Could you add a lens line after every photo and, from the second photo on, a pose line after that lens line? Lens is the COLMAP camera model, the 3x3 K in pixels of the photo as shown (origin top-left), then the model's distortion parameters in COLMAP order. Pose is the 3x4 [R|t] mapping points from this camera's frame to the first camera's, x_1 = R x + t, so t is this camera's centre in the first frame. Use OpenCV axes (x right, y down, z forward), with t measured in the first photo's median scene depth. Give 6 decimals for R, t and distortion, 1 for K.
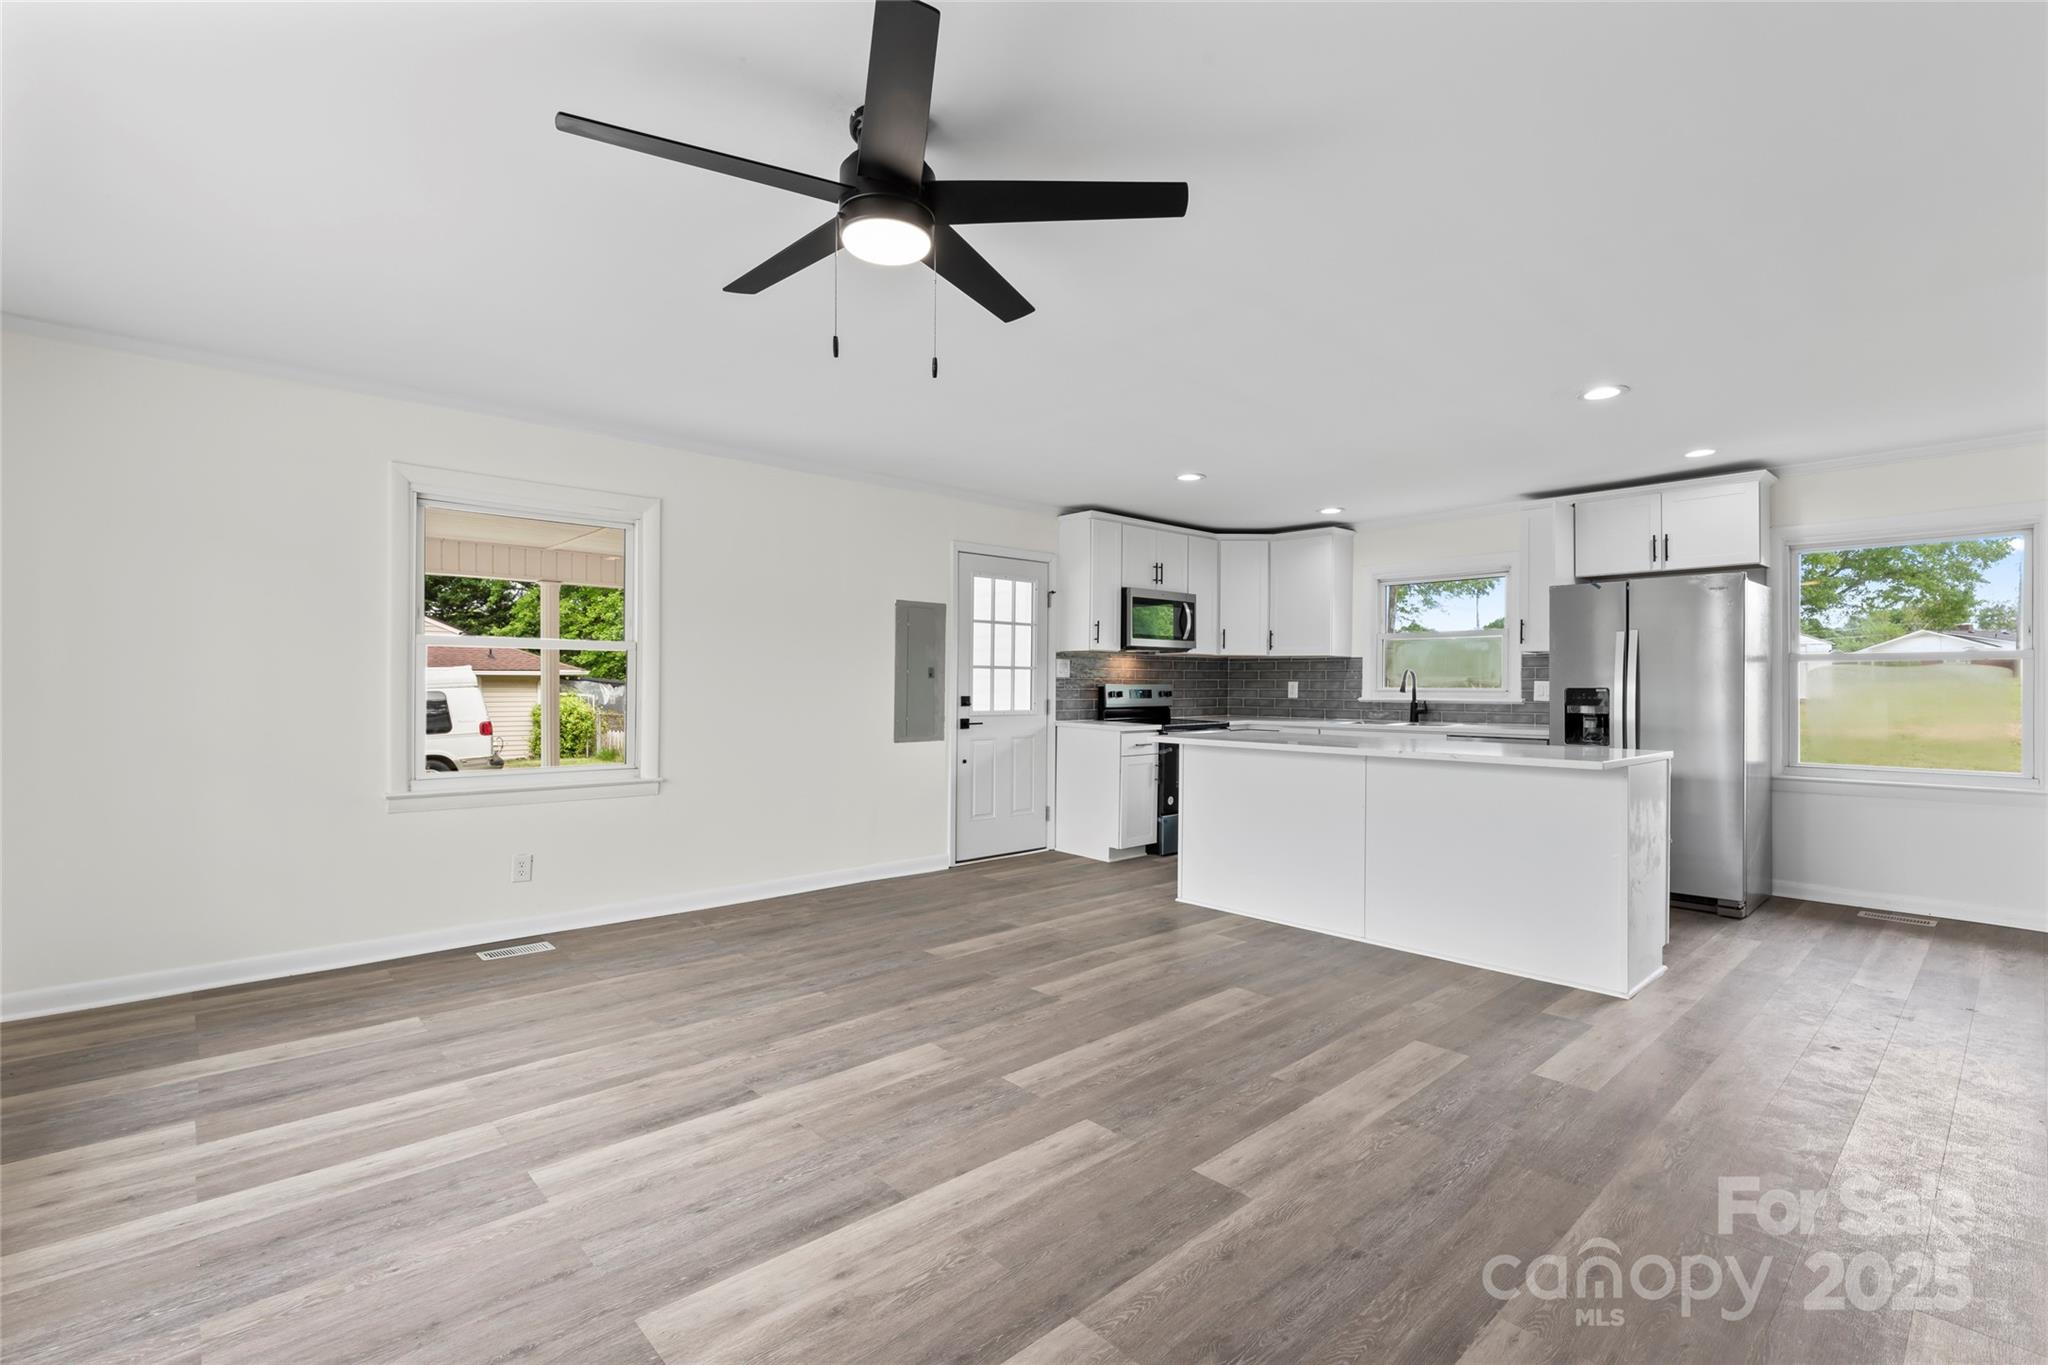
lens RADIAL K [[933.7, 0, 1020.1], [0, 933.7, 686.4], [0, 0, 1]] dist [-0.003906, 0.001363]
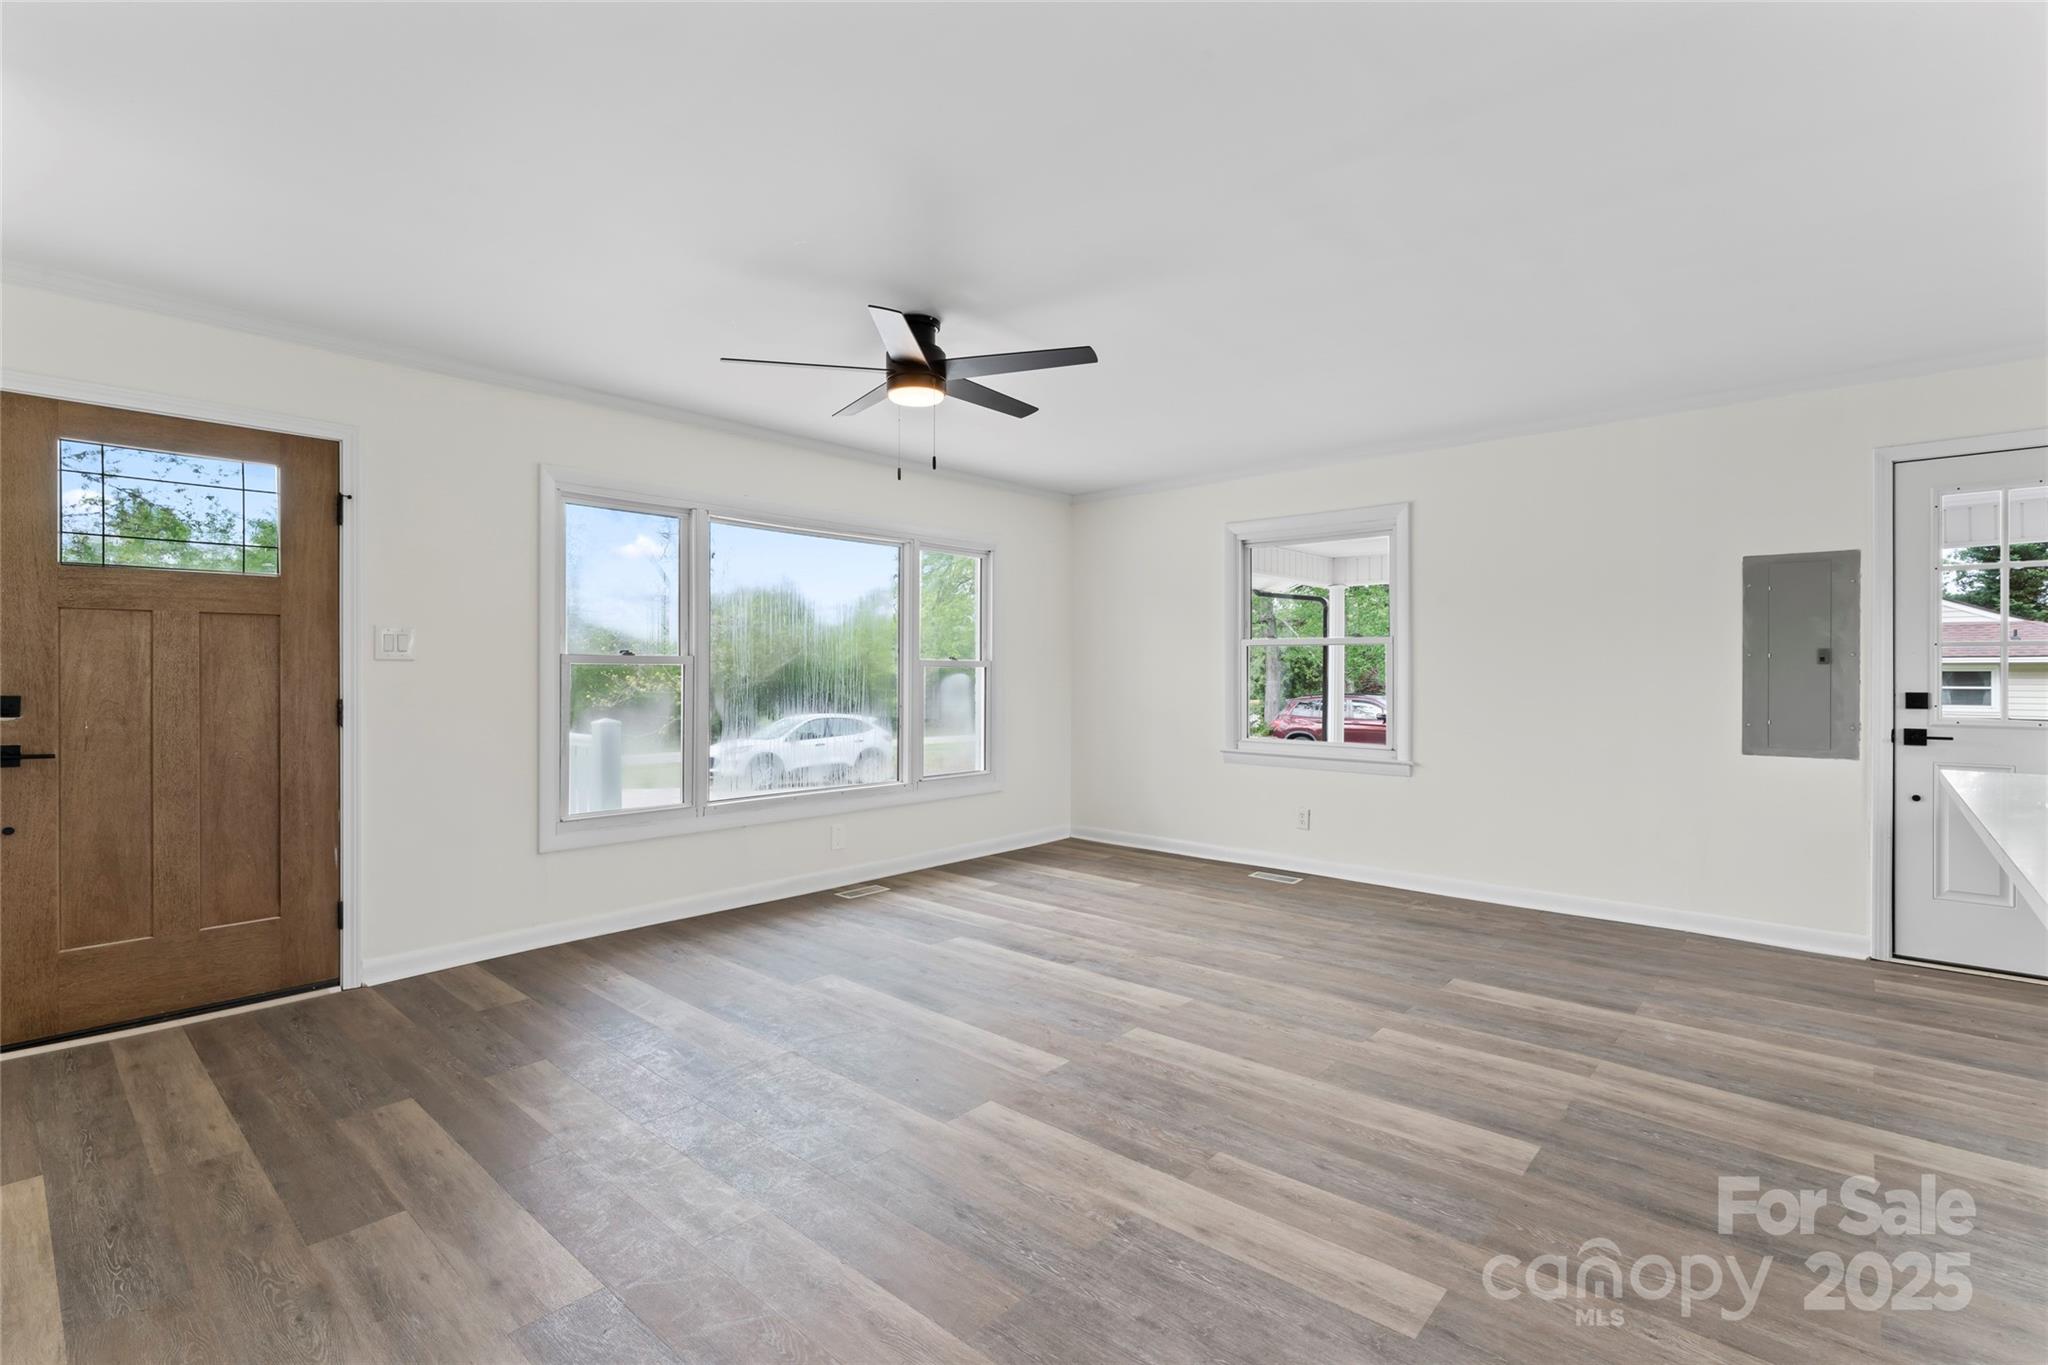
lens RADIAL K [[933.7, 0, 1024.1], [0, 933.7, 664.5], [0, 0, 1]] dist [-0.003906, 0.001363]
pose [[0.102474, -0.012121, -0.994662, 0.783409], [-0.002451, 0.999920, -0.012437, 0.000976], [0.994733, 0.003713, 0.102436, 0.546624]]
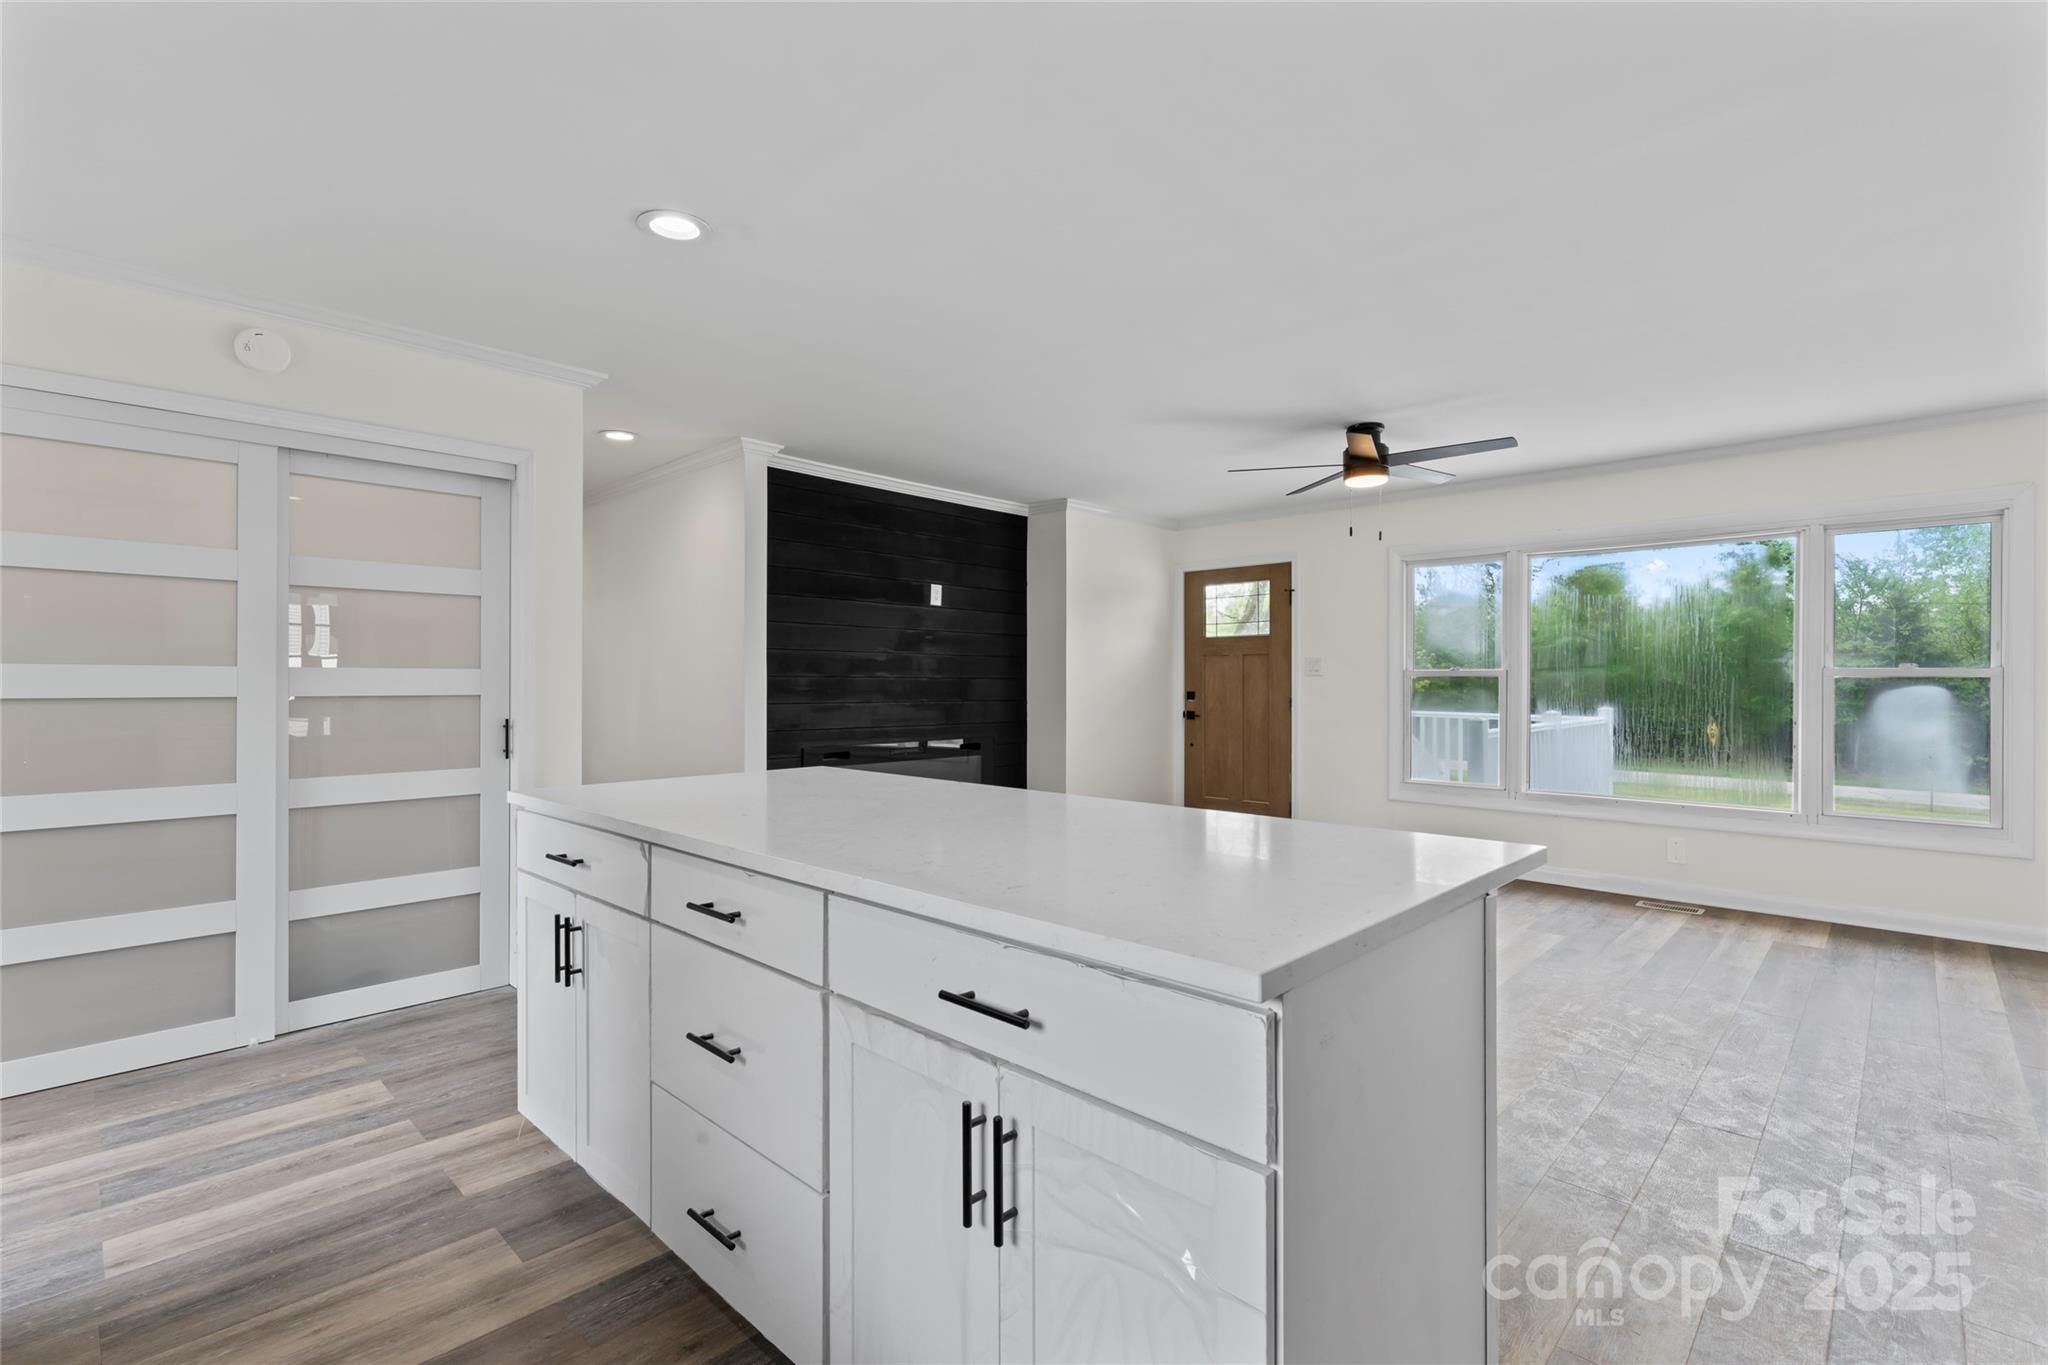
lens RADIAL K [[933.7, 0, 1023.0], [0, 933.7, 679.6], [0, 0, 1]] dist [-0.003906, 0.001363]
pose [[-0.997767, -0.004840, -0.066614, 0.427331], [-0.004837, 0.999988, -0.000201, -0.004037], [0.066614, 0.000122, -0.997779, 1.670269]]
